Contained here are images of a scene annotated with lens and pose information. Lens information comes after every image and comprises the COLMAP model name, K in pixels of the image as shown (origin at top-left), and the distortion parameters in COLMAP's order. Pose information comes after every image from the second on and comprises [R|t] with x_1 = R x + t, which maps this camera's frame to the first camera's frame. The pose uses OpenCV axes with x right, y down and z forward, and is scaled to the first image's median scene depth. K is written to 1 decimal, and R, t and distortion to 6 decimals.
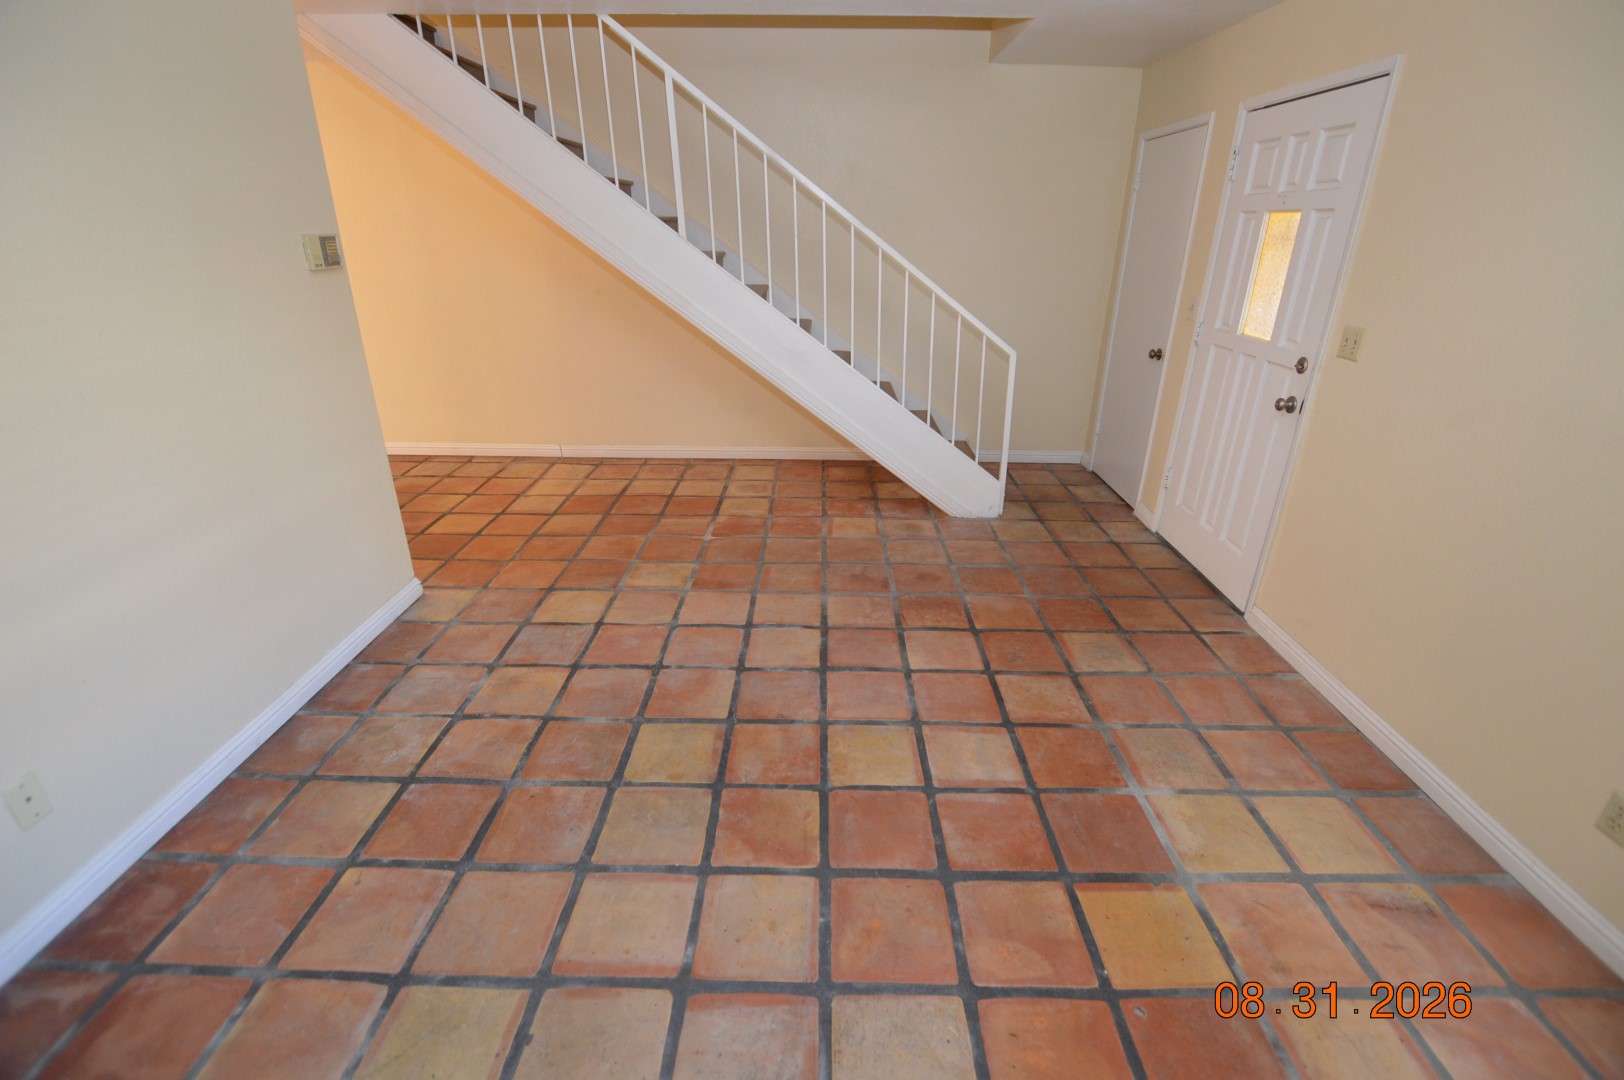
lens RADIAL K [[720.6, 0, 814.7], [0, 720.6, 542.8], [0, 0, 1]] dist [-0.034430, 0.000220]
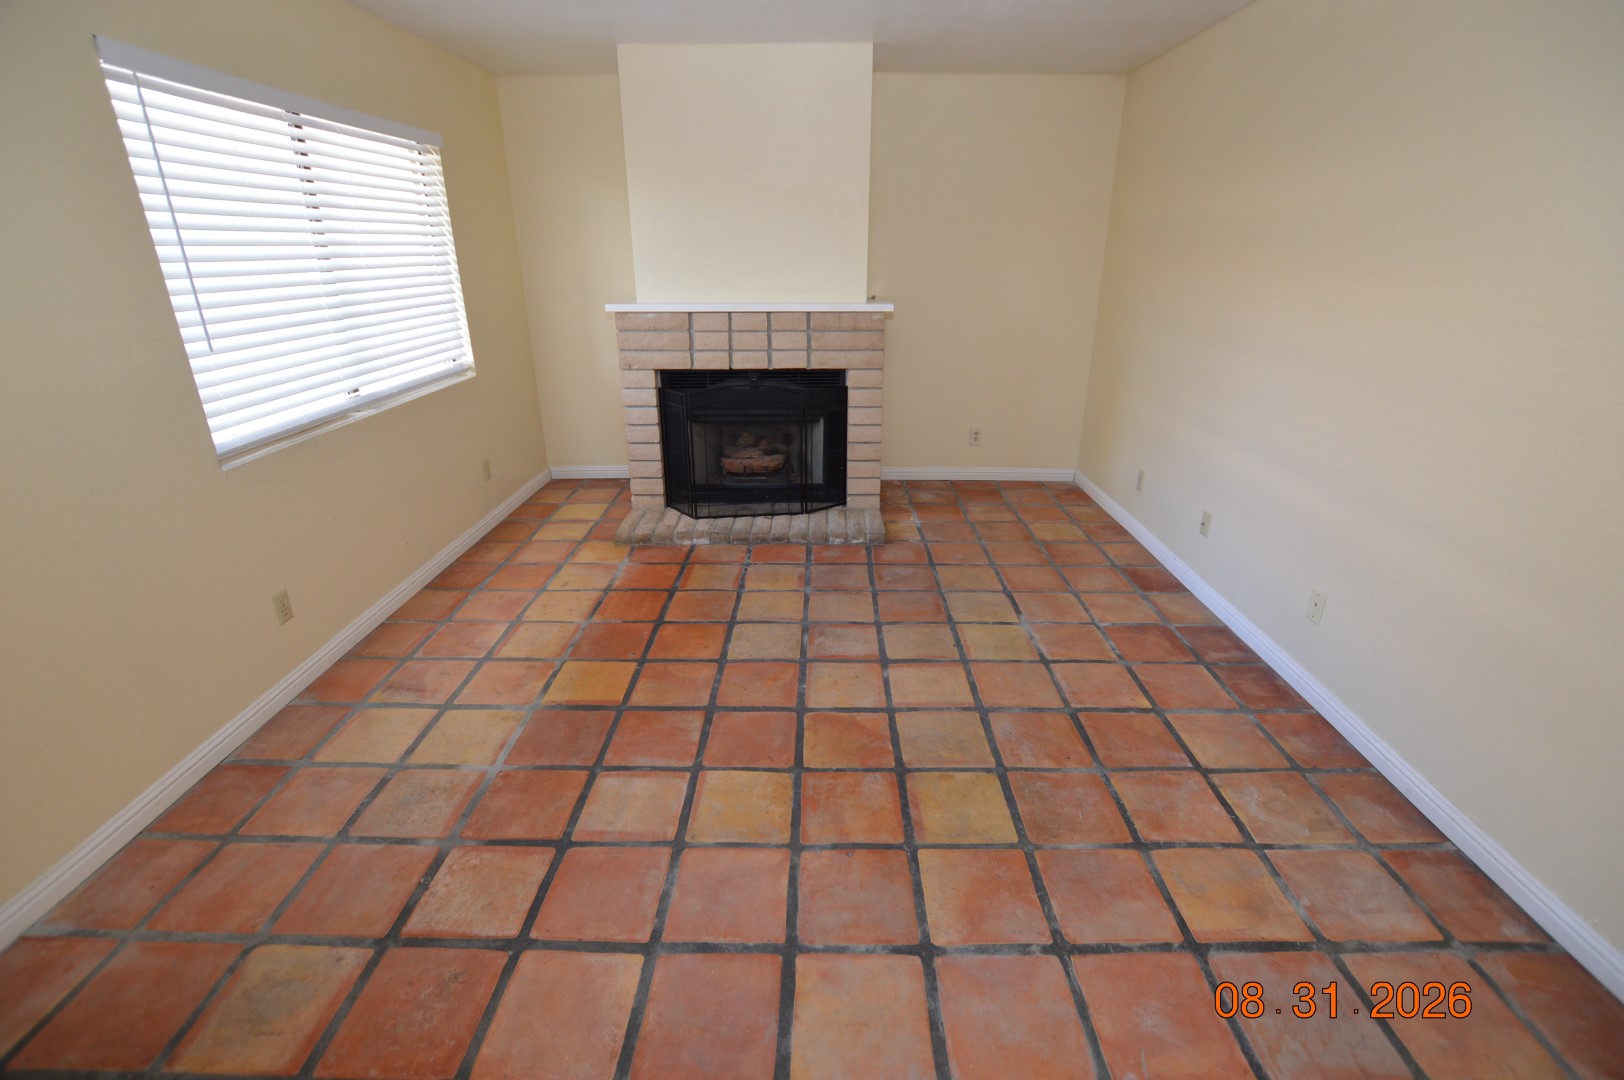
lens RADIAL K [[720.6, 0, 813.8], [0, 720.6, 540.1], [0, 0, 1]] dist [-0.034430, 0.000220]
pose [[-0.999888, -0.014640, -0.003235, -0.001279], [-0.012565, 0.700493, 0.713549, -0.627574], [-0.008180, 0.713509, -0.700598, 1.484933]]
